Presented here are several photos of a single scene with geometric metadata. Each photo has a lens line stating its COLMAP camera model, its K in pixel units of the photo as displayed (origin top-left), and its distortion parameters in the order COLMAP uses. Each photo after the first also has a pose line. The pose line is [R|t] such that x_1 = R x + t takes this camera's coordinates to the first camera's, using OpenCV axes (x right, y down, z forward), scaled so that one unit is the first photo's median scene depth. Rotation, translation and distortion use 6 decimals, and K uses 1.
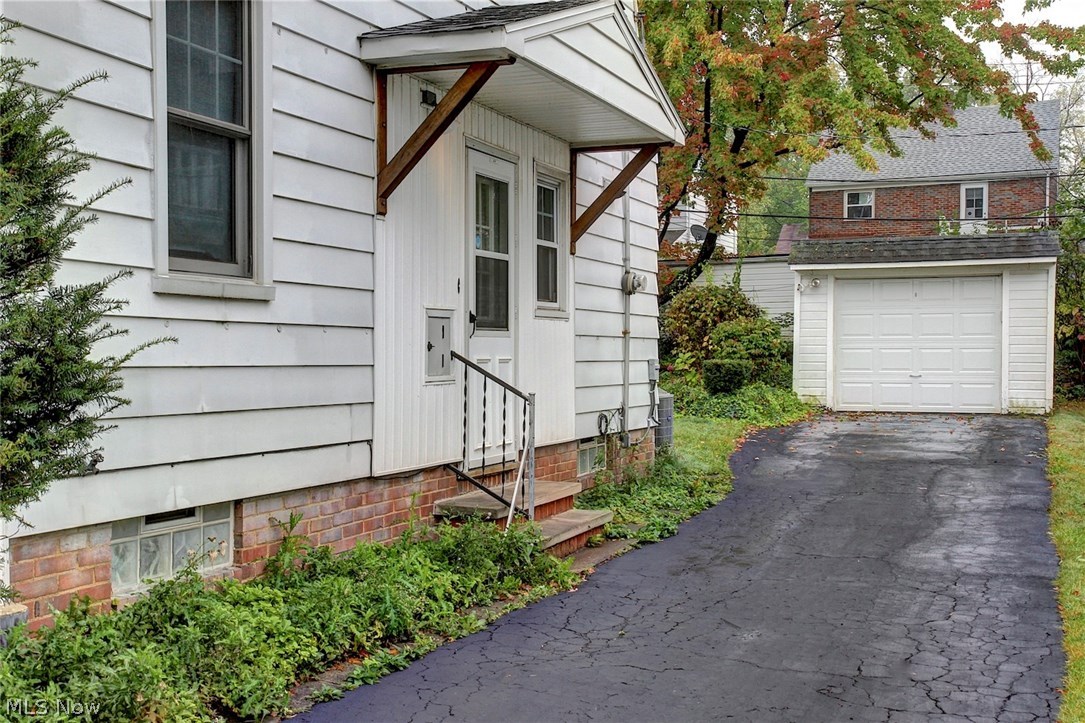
lens RADIAL K [[1276.5, 0, 542.5], [0, 1276.5, 361.5], [0, 0, 1]] dist [0.097484, 0.008124]
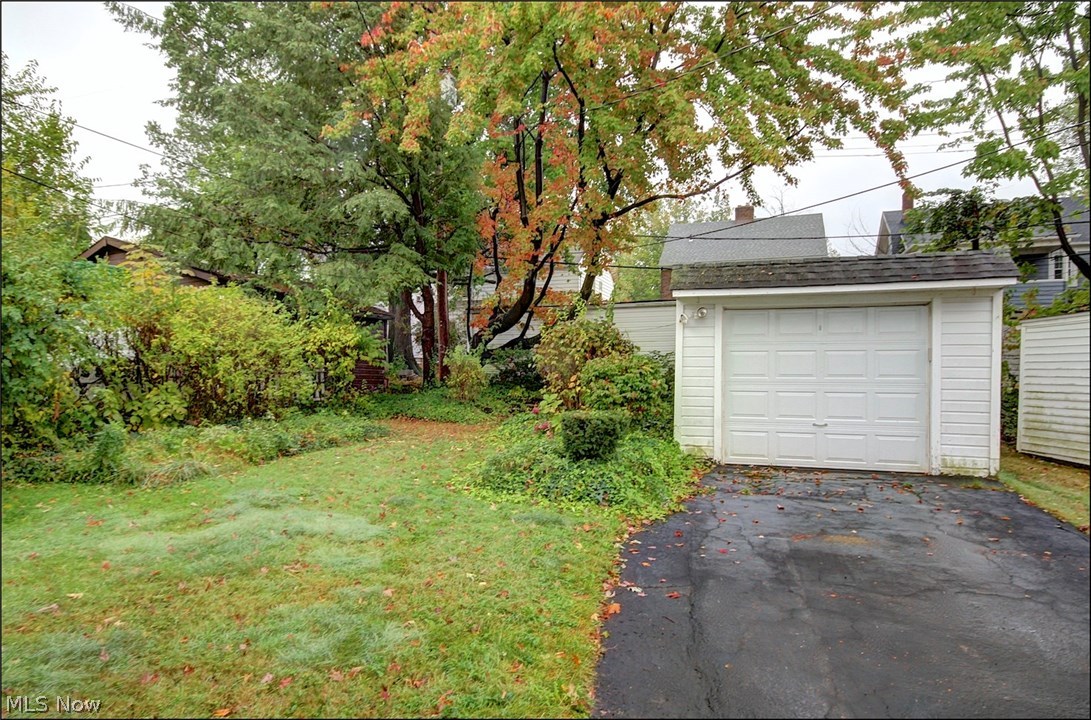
lens RADIAL K [[641.9, 0, 545.5], [0, 641.9, 360.0], [0, 0, 1]] dist [0.001964, 0.000337]
pose [[0.998930, 0.005893, 0.045881, 0.091423], [-0.004667, 0.999631, -0.026775, -0.018787], [-0.046022, 0.026532, 0.998588, 0.585742]]
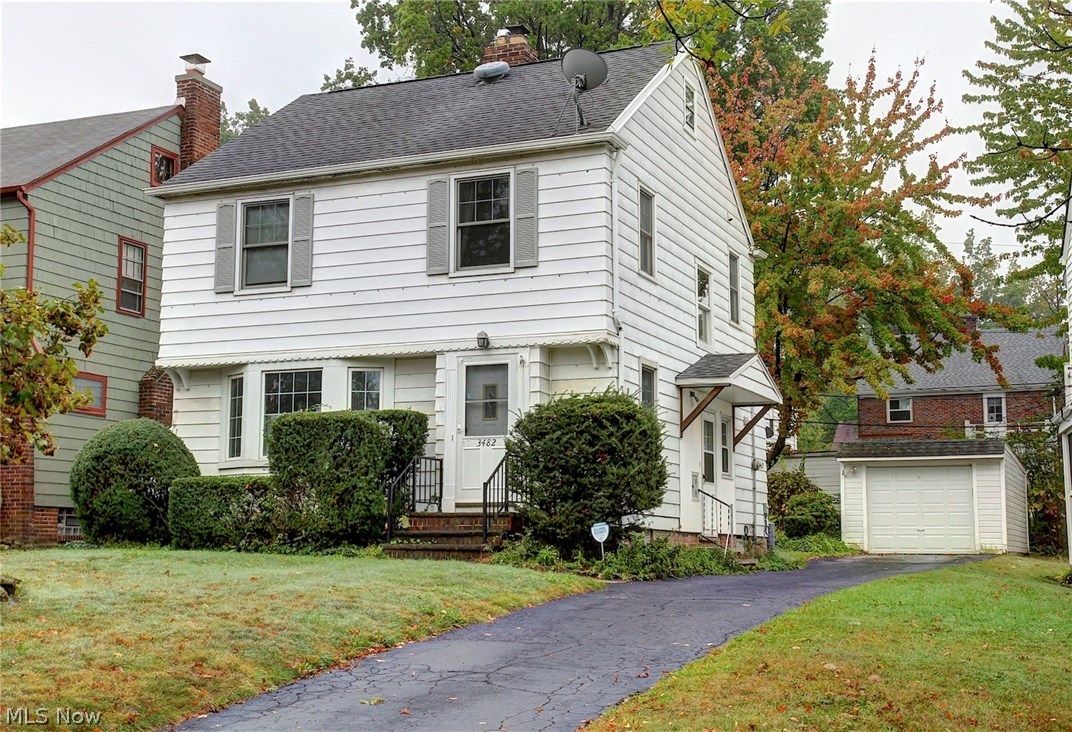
lens RADIAL K [[1431.0, 0, 536.0], [0, 1431.0, 366.0], [0, 0, 1]] dist [0.120710, 0.018503]
pose [[0.999684, -0.001790, -0.025093, -0.128559], [-0.001768, 0.990000, -0.141054, 0.061407], [0.025094, 0.141054, 0.989684, -0.757676]]
